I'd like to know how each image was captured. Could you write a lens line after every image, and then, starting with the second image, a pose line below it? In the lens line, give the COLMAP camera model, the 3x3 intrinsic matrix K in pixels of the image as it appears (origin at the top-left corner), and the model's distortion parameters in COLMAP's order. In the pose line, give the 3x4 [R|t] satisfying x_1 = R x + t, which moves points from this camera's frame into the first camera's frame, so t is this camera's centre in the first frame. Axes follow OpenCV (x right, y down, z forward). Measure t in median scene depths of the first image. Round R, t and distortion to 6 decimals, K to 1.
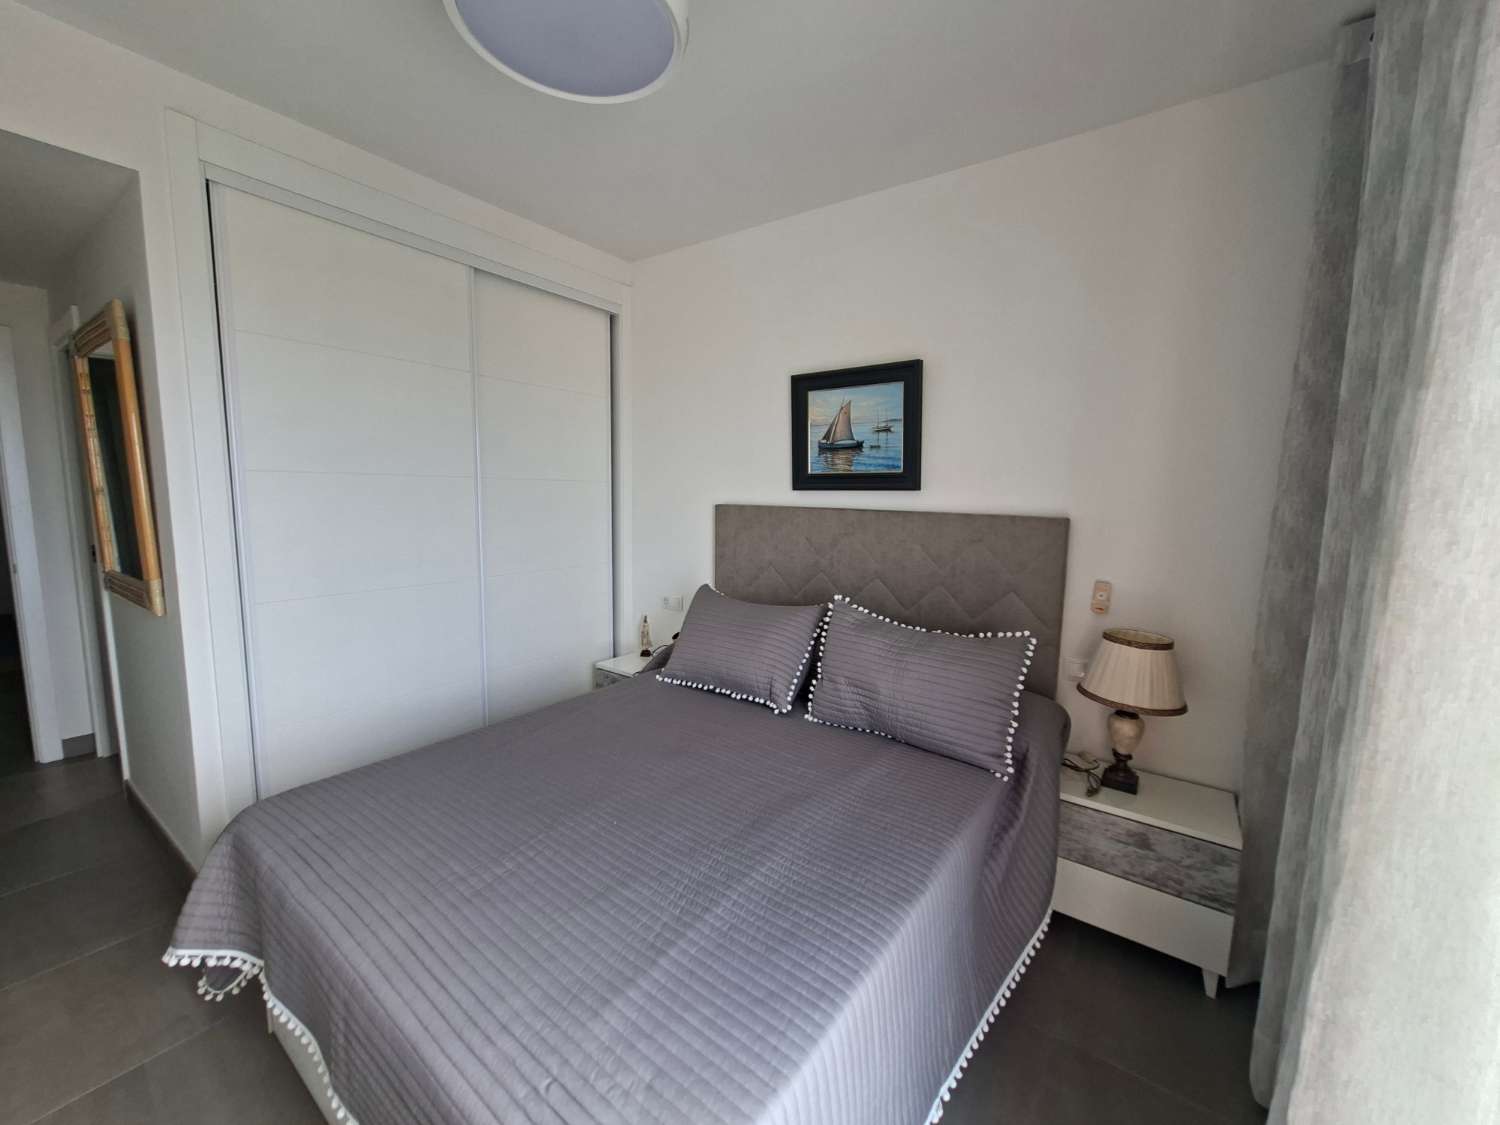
lens RADIAL K [[598.7, 0, 742.7], [0, 598.7, 545.4], [0, 0, 1]] dist [0.002912, -0.000475]
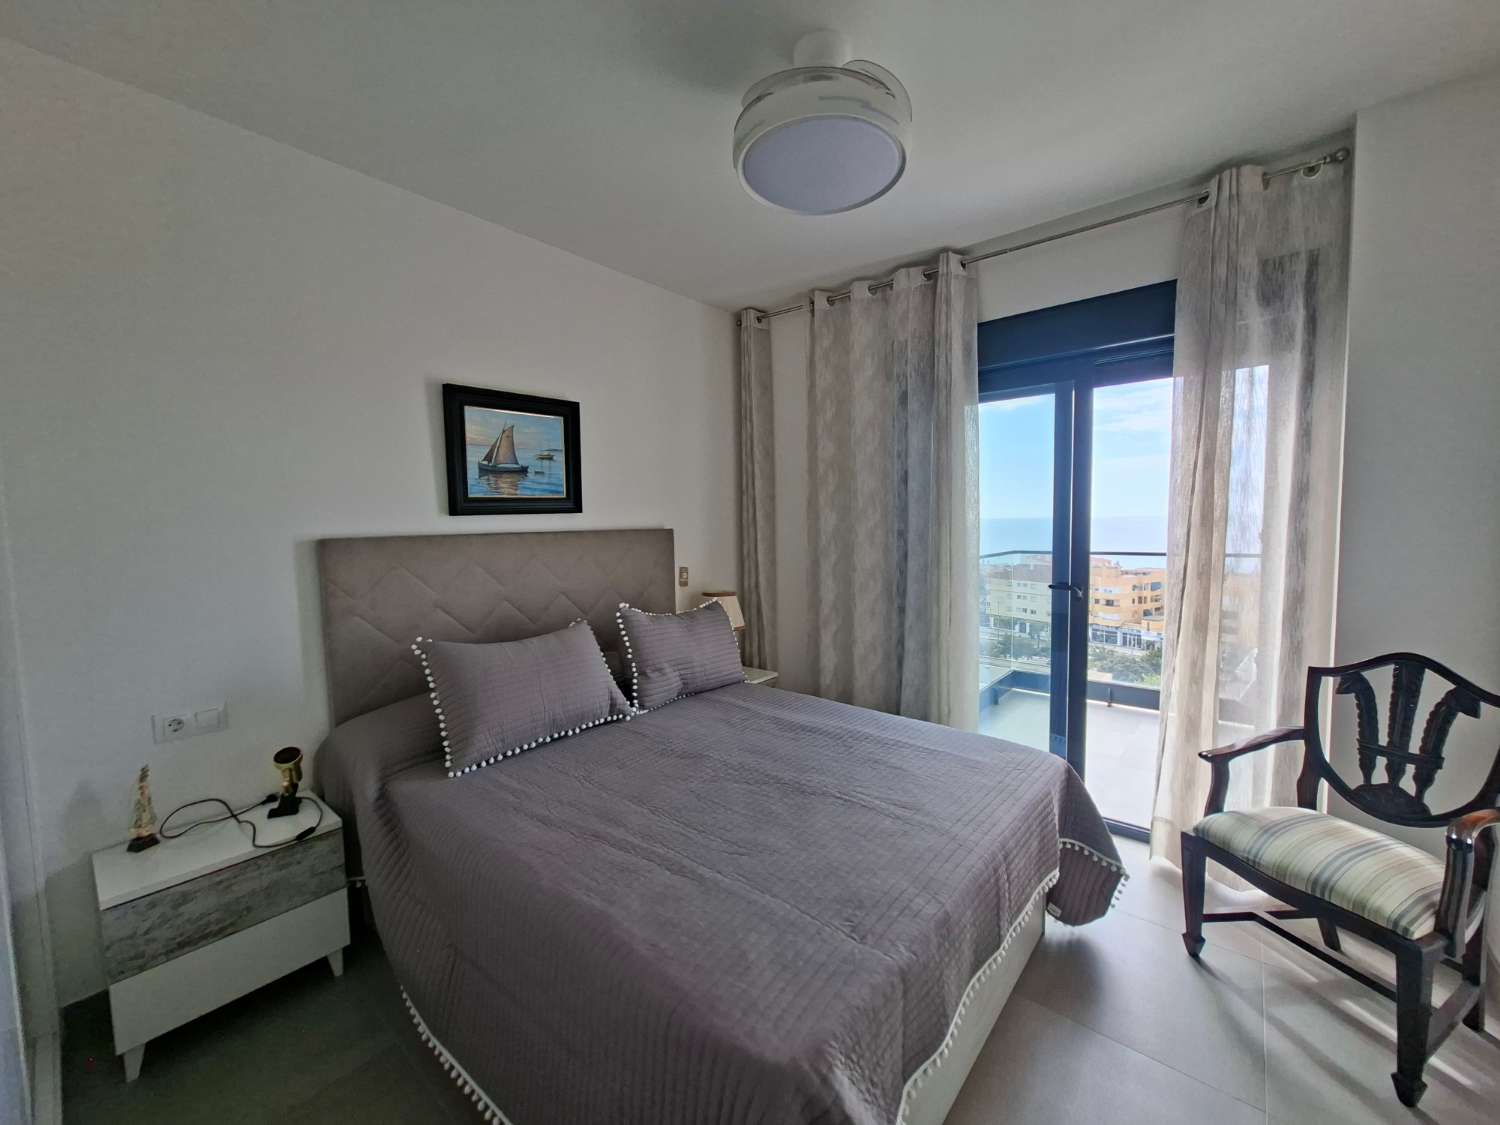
lens RADIAL K [[598.7, 0, 758.2], [0, 598.7, 558.1], [0, 0, 1]] dist [0.002912, -0.000475]
pose [[0.050356, -0.102589, 0.993448, -1.360194], [0.094662, 0.990722, 0.097509, -0.132961], [-0.994235, 0.089132, 0.059601, 0.919050]]
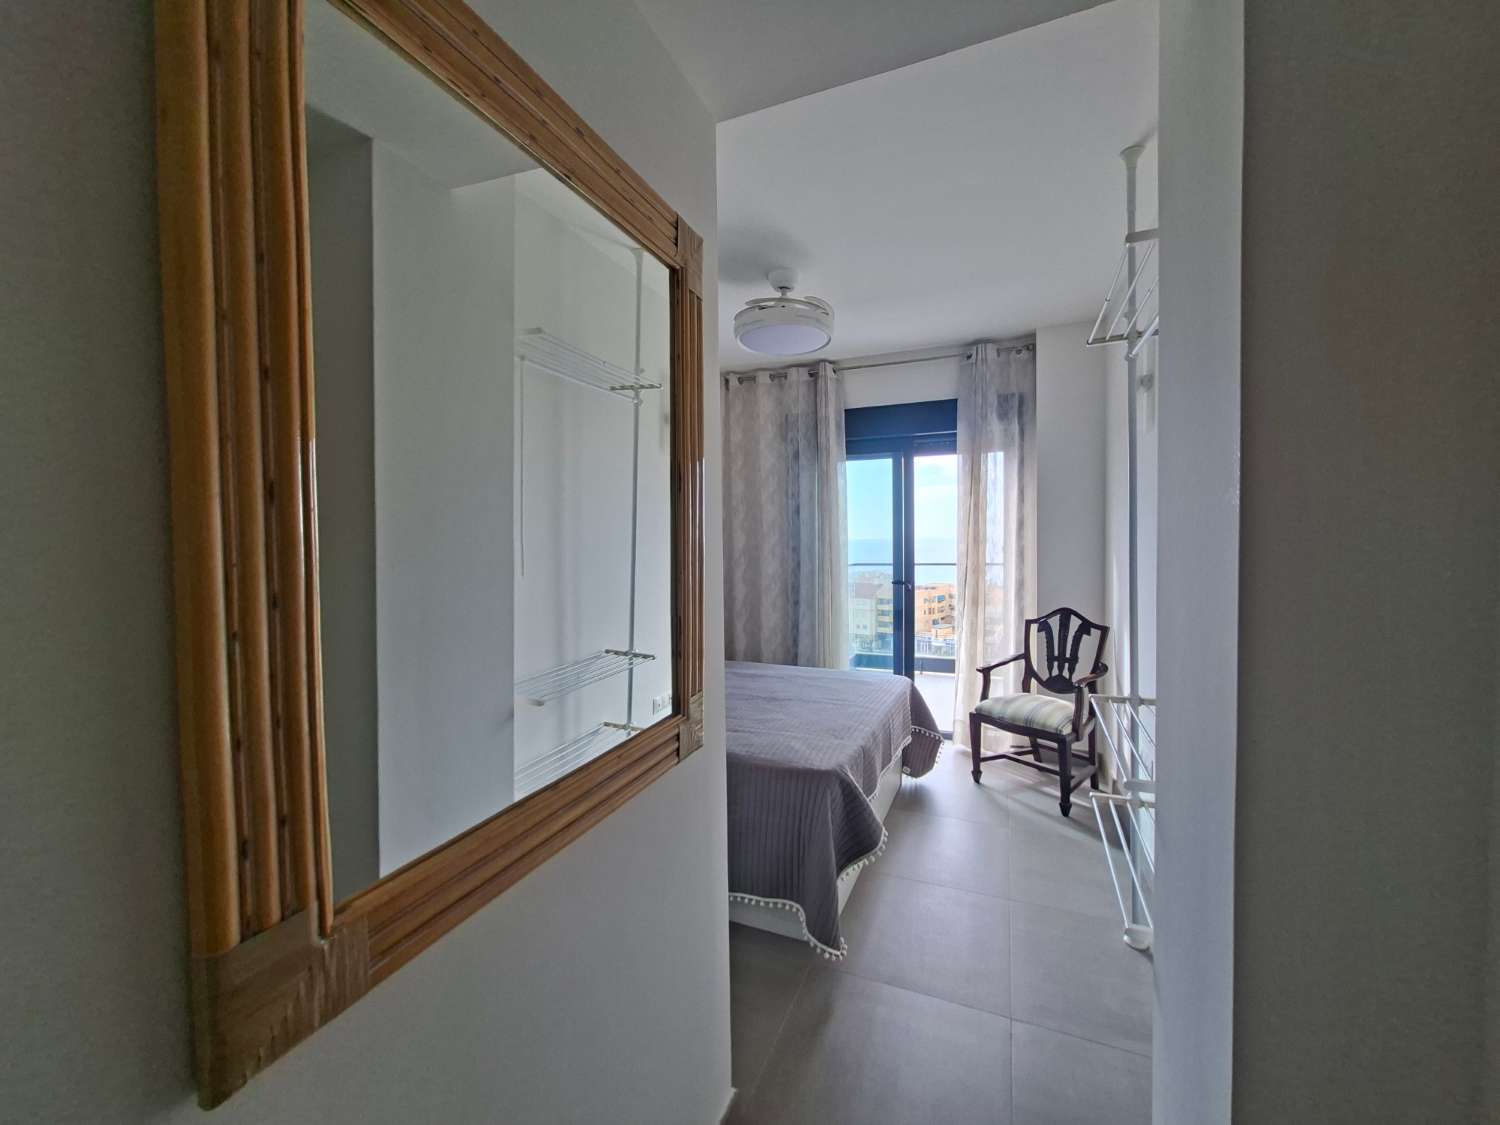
lens RADIAL K [[598.7, 0, 770.6], [0, 598.7, 555.7], [0, 0, 1]] dist [0.002912, -0.000475]
pose [[-0.256637, -0.062764, 0.964468, -2.090647], [0.076195, 0.993470, 0.084926, -0.196268], [-0.963500, 0.095282, -0.250179, 1.404428]]
